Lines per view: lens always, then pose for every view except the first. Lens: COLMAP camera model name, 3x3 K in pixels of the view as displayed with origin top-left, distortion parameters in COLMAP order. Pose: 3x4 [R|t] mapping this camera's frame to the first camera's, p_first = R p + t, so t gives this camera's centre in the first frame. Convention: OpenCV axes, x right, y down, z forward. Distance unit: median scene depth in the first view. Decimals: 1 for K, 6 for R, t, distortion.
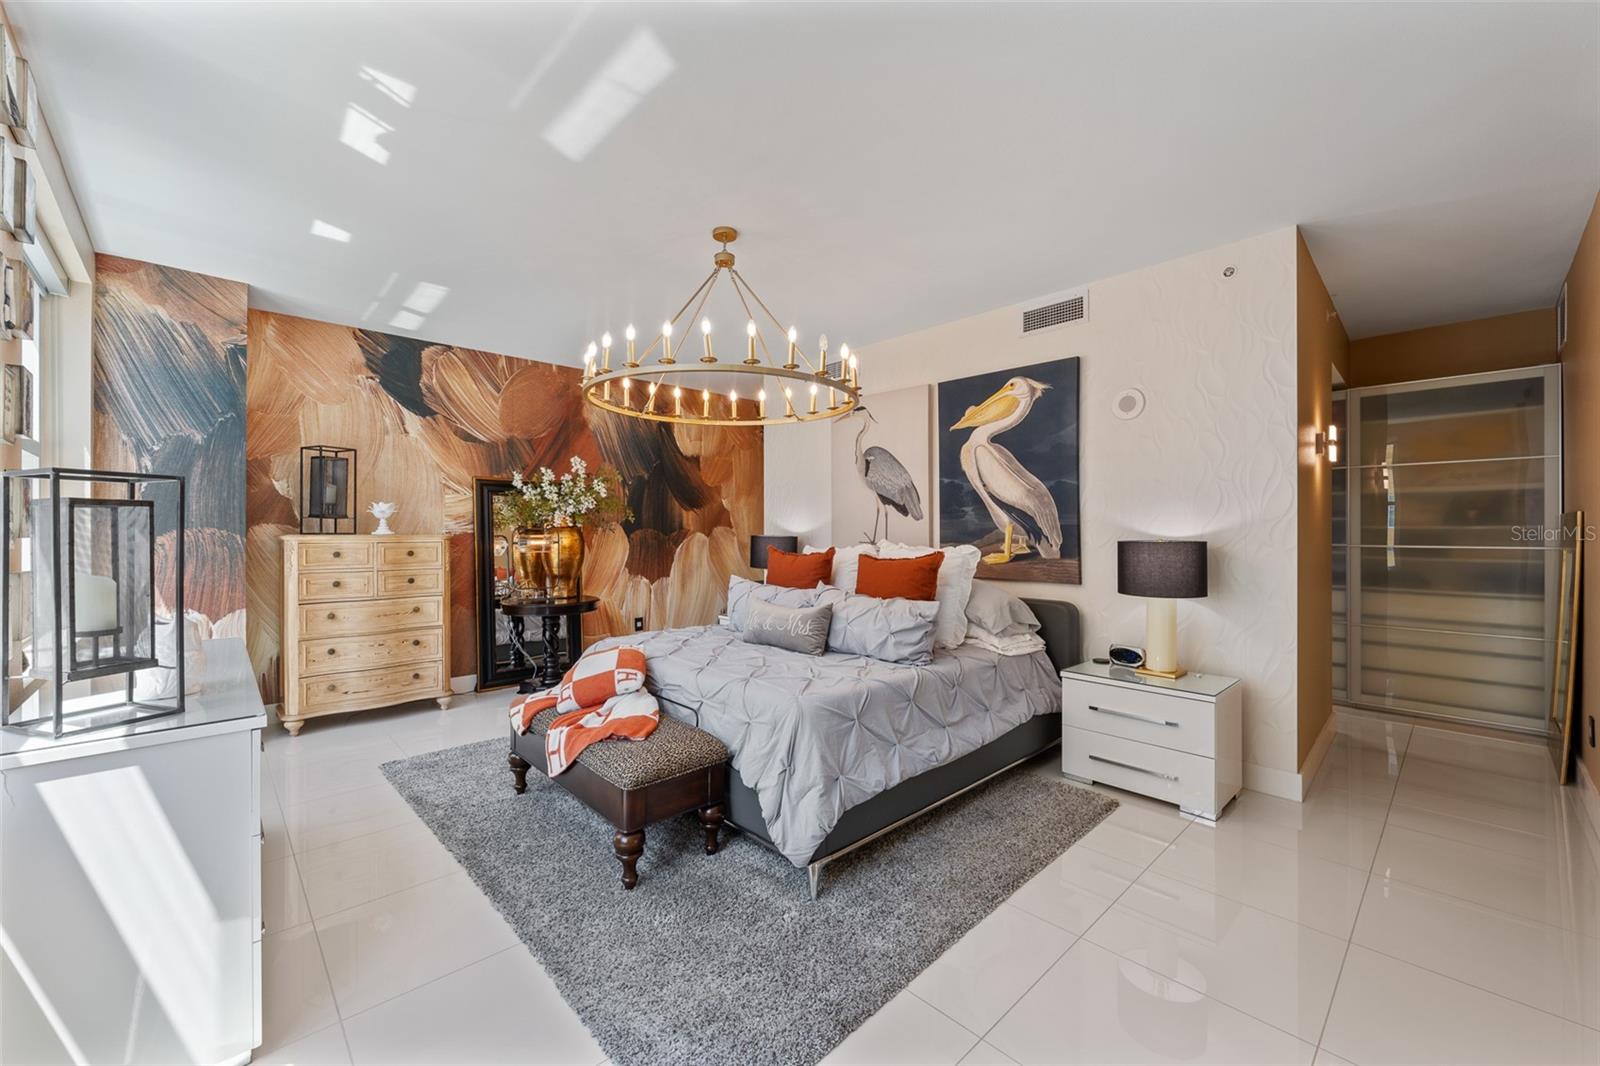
lens RADIAL K [[637.9, 0, 803.3], [0, 637.9, 547.8], [0, 0, 1]] dist [-0.002726, 0.000011]
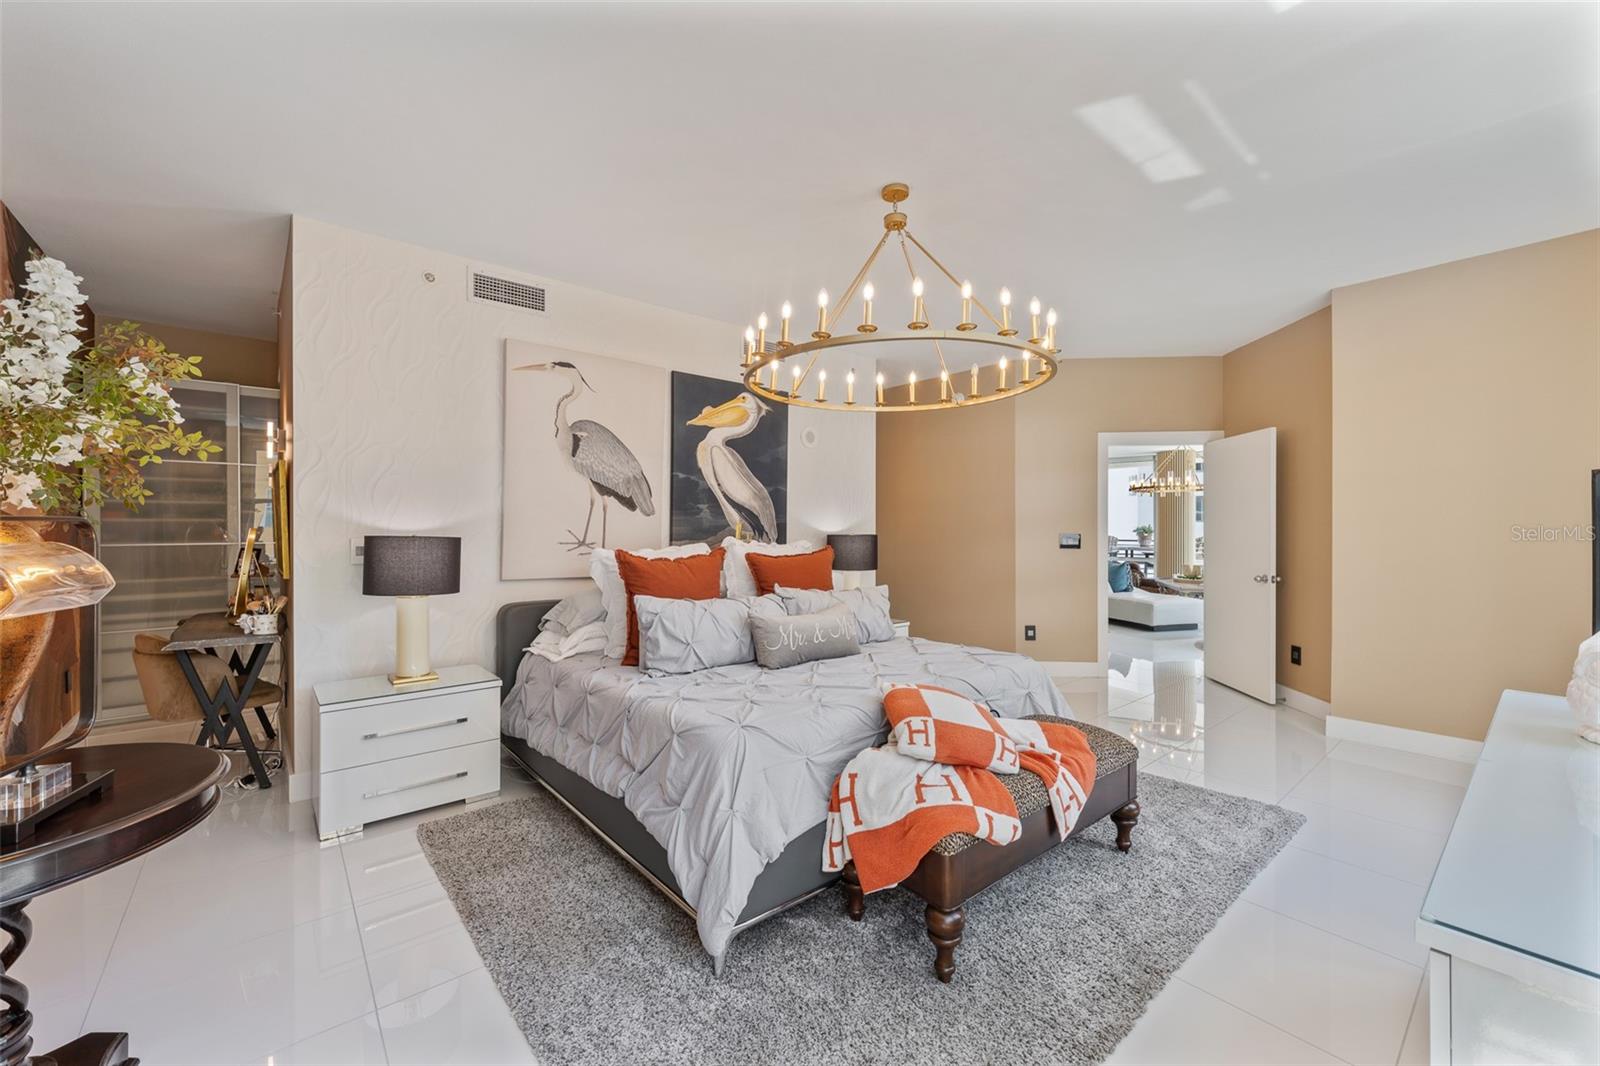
lens RADIAL K [[637.9, 0, 793.5], [0, 637.9, 522.5], [0, 0, 1]] dist [-0.002726, 0.000011]
pose [[0.068262, 0.006407, 0.997647, -0.743944], [0.023104, 0.999701, -0.008001, -0.023761], [-0.997400, 0.023596, 0.068093, 0.792783]]
